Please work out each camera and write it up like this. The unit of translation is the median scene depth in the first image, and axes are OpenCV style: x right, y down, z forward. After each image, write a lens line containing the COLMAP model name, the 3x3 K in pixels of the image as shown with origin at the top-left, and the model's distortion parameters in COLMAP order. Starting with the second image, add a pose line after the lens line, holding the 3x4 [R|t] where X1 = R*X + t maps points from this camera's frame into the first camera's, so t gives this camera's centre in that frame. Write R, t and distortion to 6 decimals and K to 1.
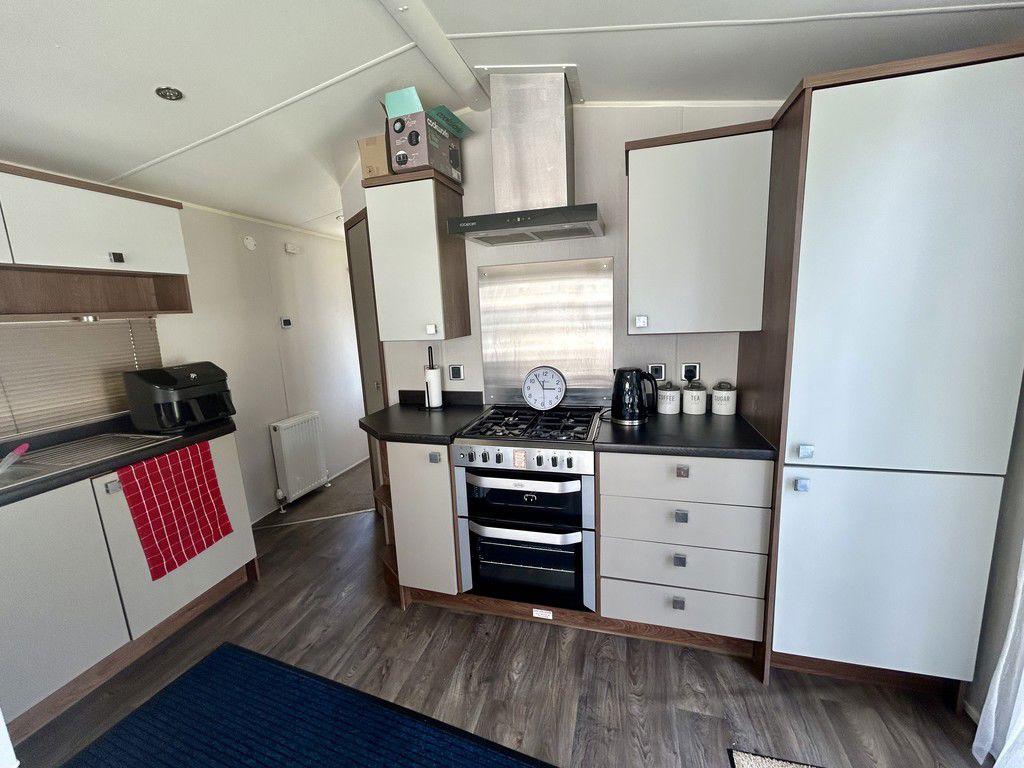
lens RADIAL K [[411.8, 0, 512.6], [0, 411.8, 383.4], [0, 0, 1]] dist [0.001058, 0.000085]
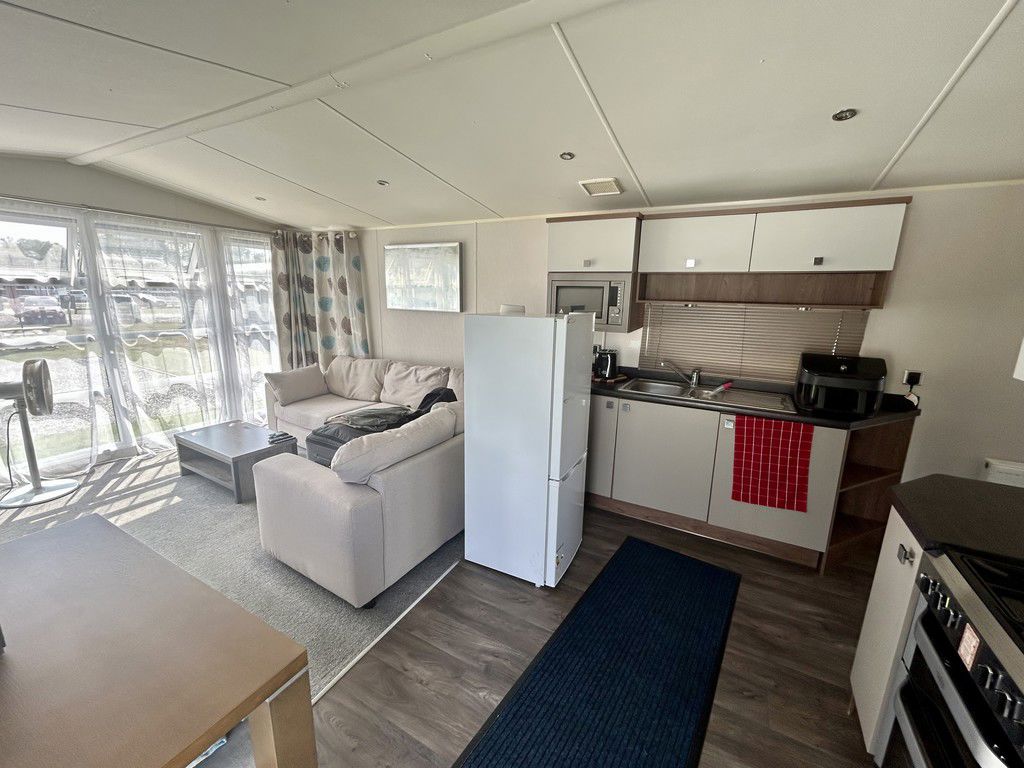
lens RADIAL K [[411.8, 0, 513.2], [0, 411.8, 383.5], [0, 0, 1]] dist [0.001058, 0.000085]
pose [[-0.225943, 0.246226, -0.942509, 0.483712], [-0.183796, 0.939376, 0.289468, -0.146650], [0.956644, 0.238633, -0.166990, 0.409961]]
